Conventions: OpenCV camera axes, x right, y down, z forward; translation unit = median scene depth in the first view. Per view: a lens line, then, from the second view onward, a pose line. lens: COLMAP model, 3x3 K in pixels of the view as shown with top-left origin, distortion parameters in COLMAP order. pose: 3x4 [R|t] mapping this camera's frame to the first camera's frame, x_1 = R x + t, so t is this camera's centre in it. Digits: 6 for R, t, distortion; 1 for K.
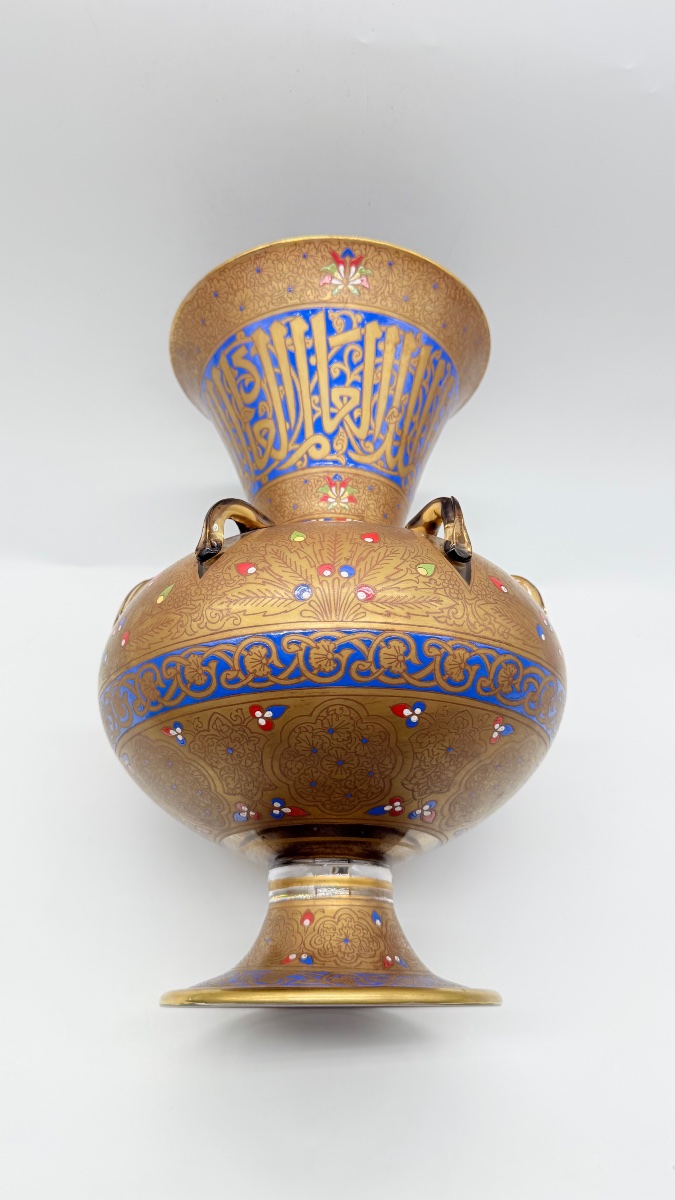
lens RADIAL K [[874.7, 0, 337.8], [0, 874.7, 608.1], [0, 0, 1]] dist [0.091172, -0.184068]
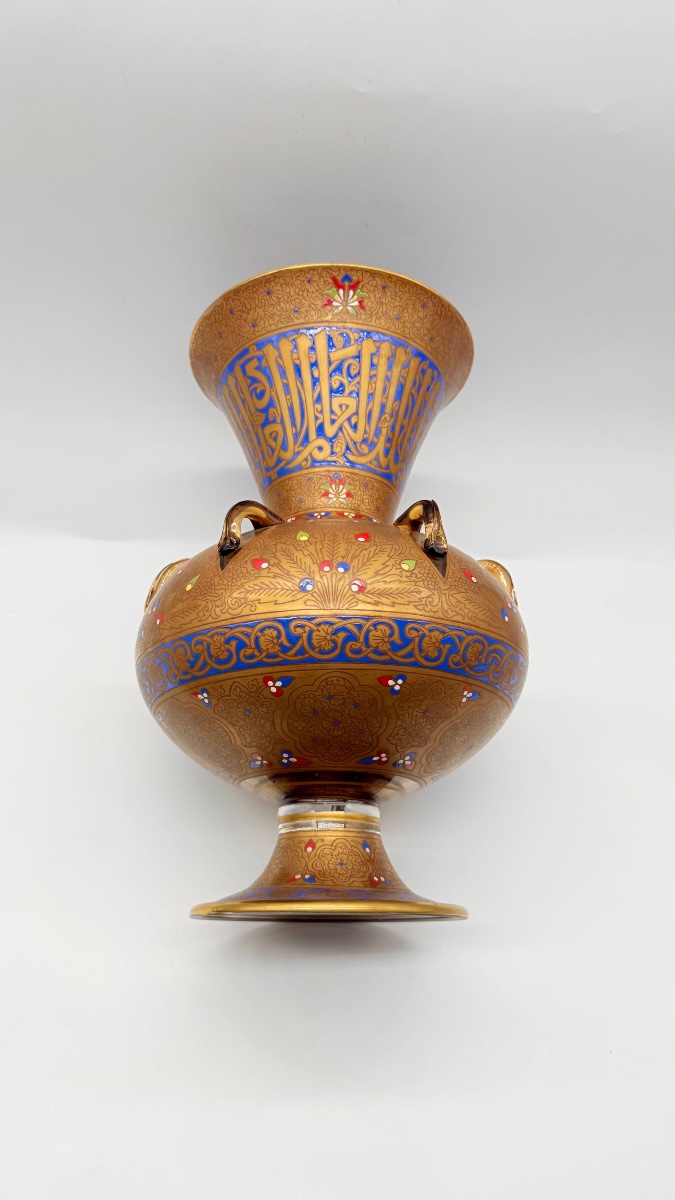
lens RADIAL K [[874.7, 0, 337.8], [0, 874.7, 608.1], [0, 0, 1]] dist [0.091172, -0.184068]
pose [[0.999978, 0.004400, -0.004967, 0.008745], [-0.004074, 0.997950, 0.063872, -0.057689], [0.005238, -0.063850, 0.997946, -0.200622]]
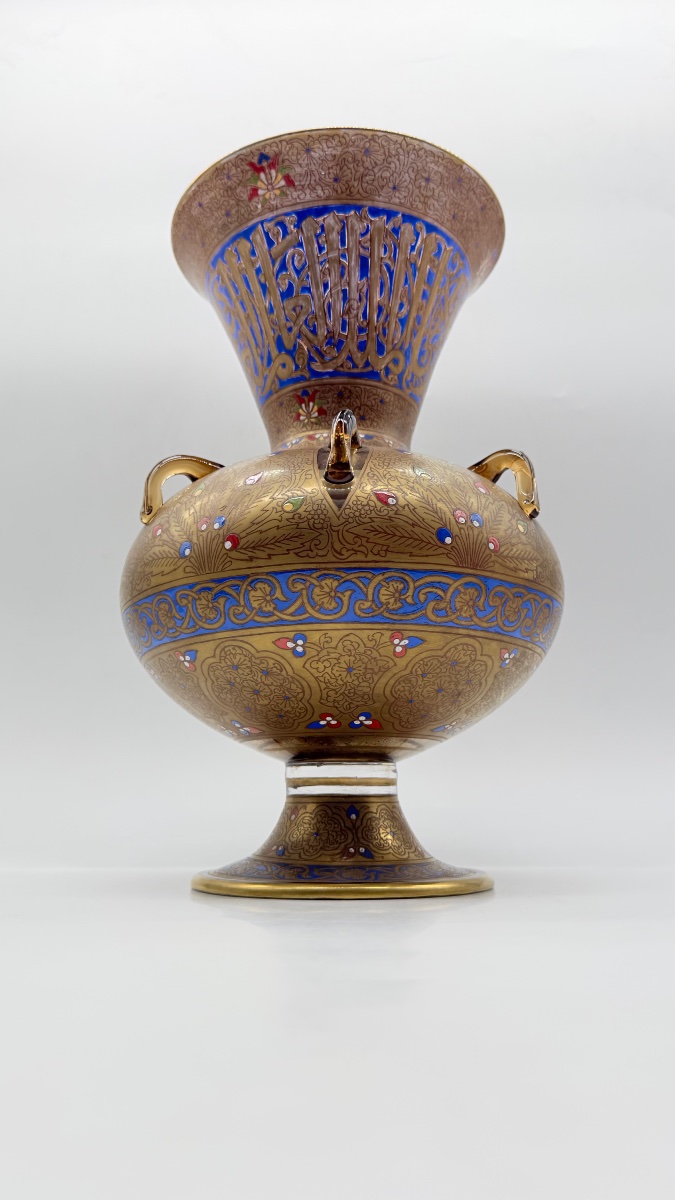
lens RADIAL K [[845.9, 0, 334.6], [0, 845.9, 600.3], [0, 0, 1]] dist [0.154425, -0.376993]
pose [[0.860143, -0.114822, -0.496960, 0.581931], [0.215108, 0.965107, 0.149323, -0.068420], [0.462474, -0.235339, 0.854829, 0.139929]]
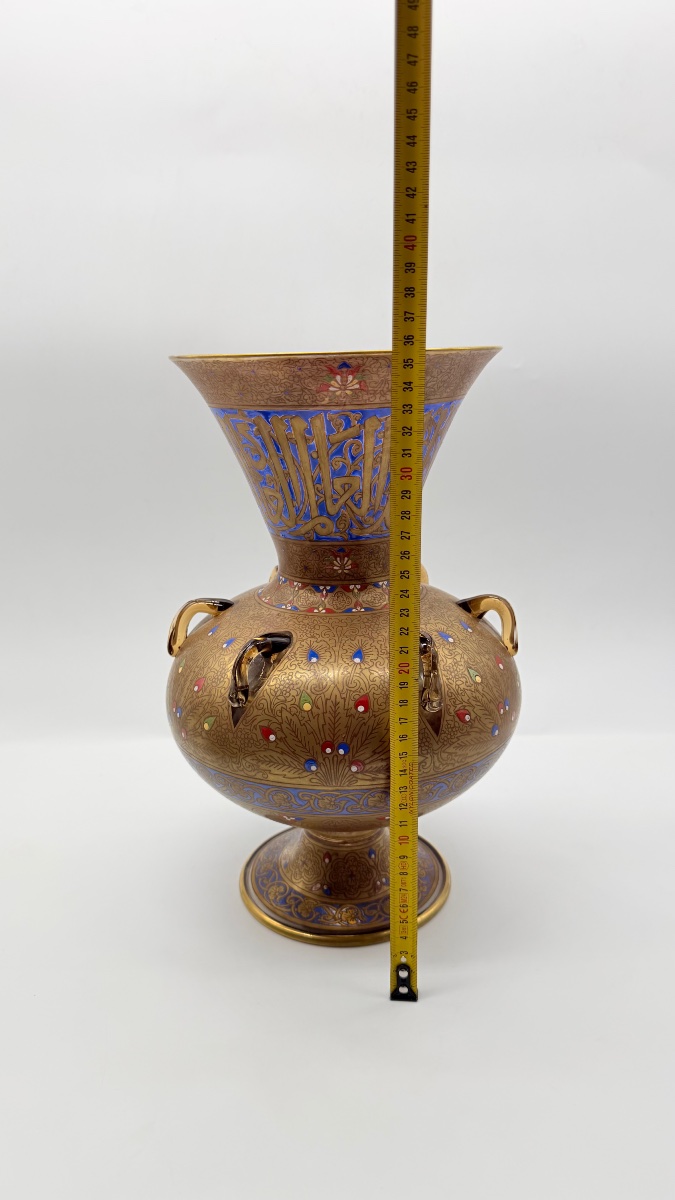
lens RADIAL K [[845.9, 0, 334.6], [0, 845.9, 600.3], [0, 0, 1]] dist [0.154425, -0.376993]
pose [[0.997998, 0.003518, -0.063154, 0.071486], [0.039098, 0.750549, 0.659657, -0.976003], [0.049721, -0.660806, 0.748908, 0.161233]]
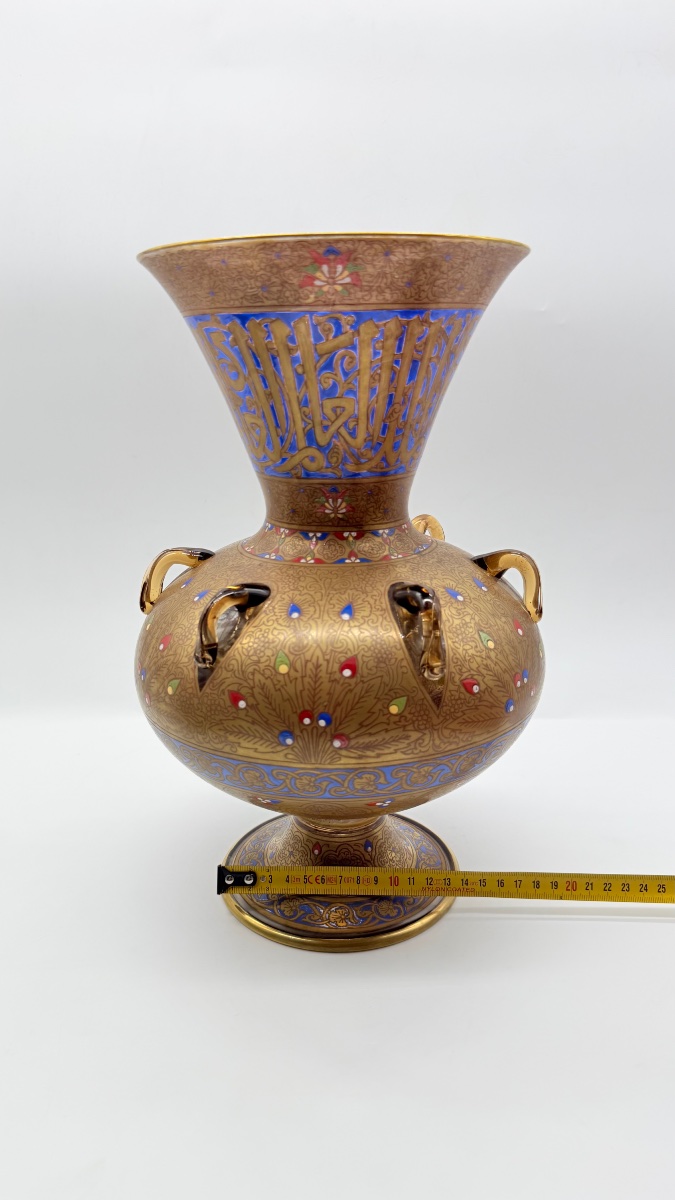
lens RADIAL K [[845.9, 0, 334.6], [0, 845.9, 600.3], [0, 0, 1]] dist [0.154425, -0.376993]
pose [[0.993105, 0.028600, -0.113689, 0.130579], [0.054249, 0.747585, 0.661947, -0.801617], [0.103924, -0.663550, 0.740879, 0.268781]]
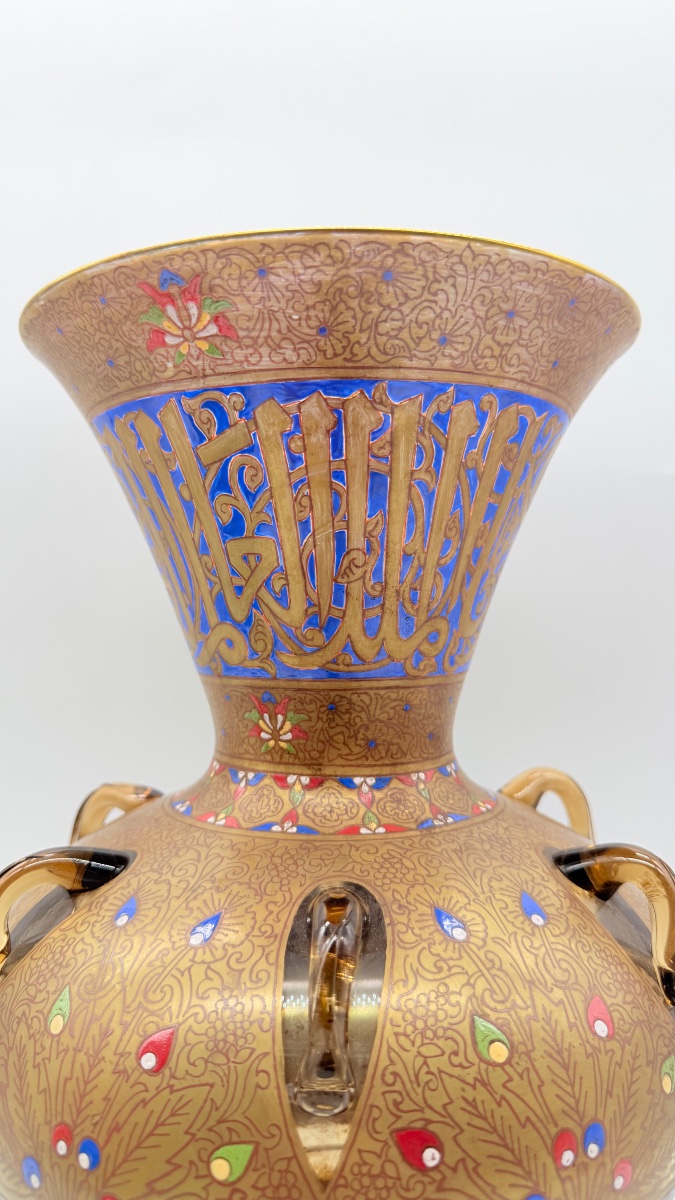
lens RADIAL K [[874.7, 0, 337.8], [0, 874.7, 608.1], [0, 0, 1]] dist [0.091172, -0.184068]
pose [[0.860902, 0.004972, -0.508747, 0.382398], [0.212415, 0.905118, 0.368295, -0.471361], [0.462307, -0.425131, 0.778162, 0.722060]]
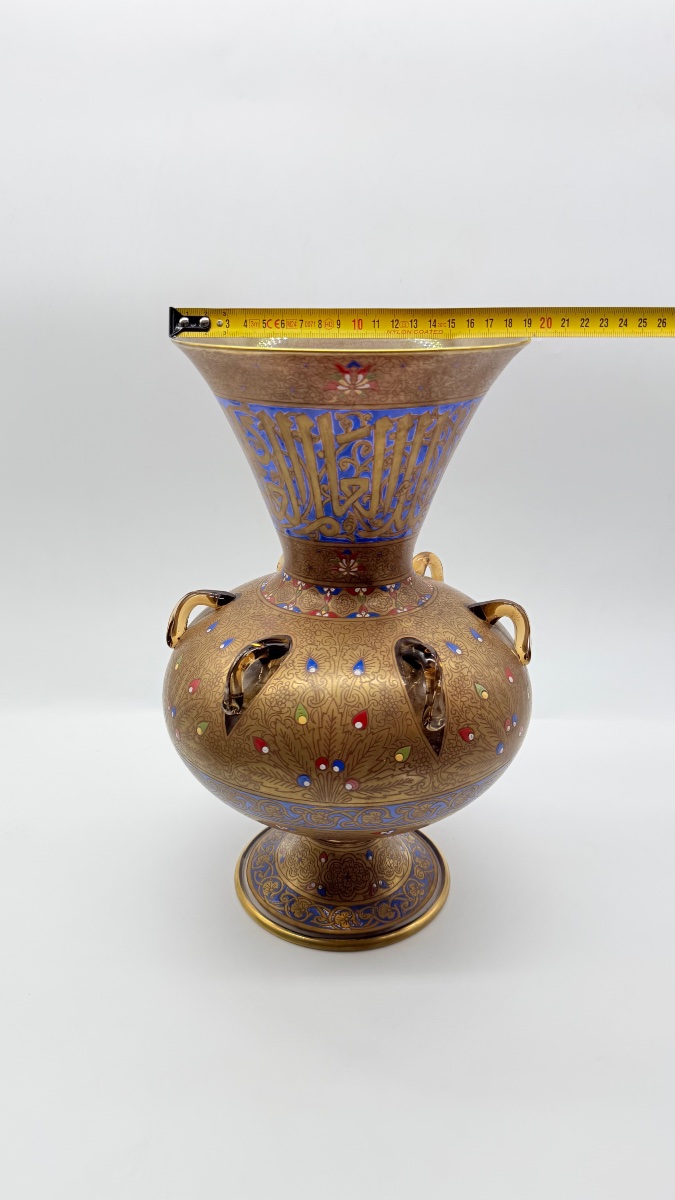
lens RADIAL K [[843.4, 0, 337.5], [0, 843.4, 600.0], [0, 0, 1]] dist [0.108138, -0.000575]
pose [[0.994446, 0.051077, -0.092027, 0.101340], [0.029807, 0.701889, 0.711662, -0.999680], [0.100943, -0.710453, 0.696468, 0.281627]]
